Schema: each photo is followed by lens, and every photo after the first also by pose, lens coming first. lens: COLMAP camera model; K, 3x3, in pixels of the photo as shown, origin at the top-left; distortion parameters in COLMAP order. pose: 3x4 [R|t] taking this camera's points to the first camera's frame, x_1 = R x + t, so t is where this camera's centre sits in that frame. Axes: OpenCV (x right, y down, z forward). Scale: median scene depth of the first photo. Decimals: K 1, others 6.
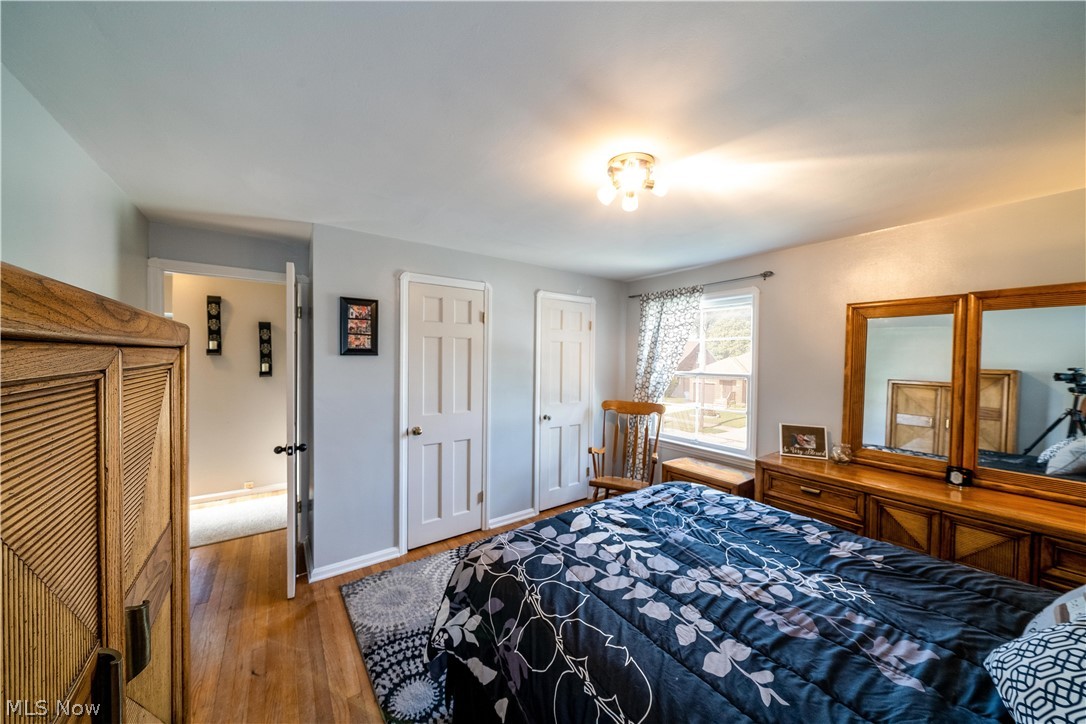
lens RADIAL K [[370.5, 0, 545.4], [0, 370.5, 363.1], [0, 0, 1]] dist [-0.008910, 0.000341]
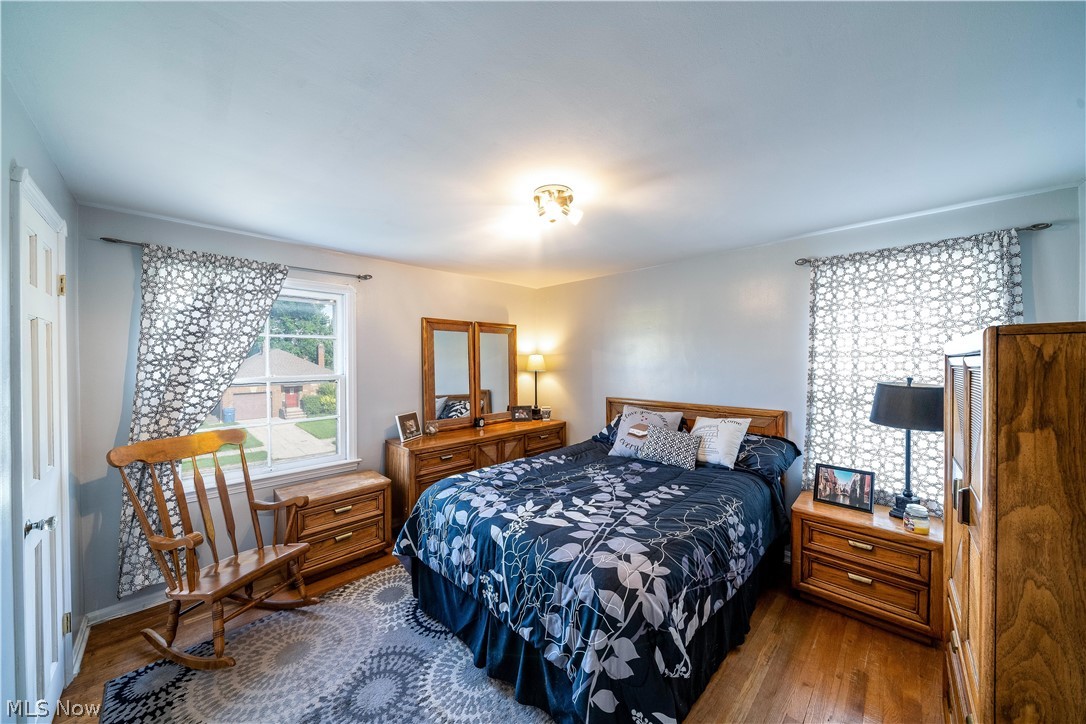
lens RADIAL K [[370.5, 0, 545.4], [0, 370.5, 363.1], [0, 0, 1]] dist [-0.008910, 0.000341]
pose [[-0.168255, -0.020397, 0.985532, -0.988255], [0.013913, 0.999637, 0.023064, -0.031802], [-0.985645, 0.017593, -0.167910, 1.307395]]
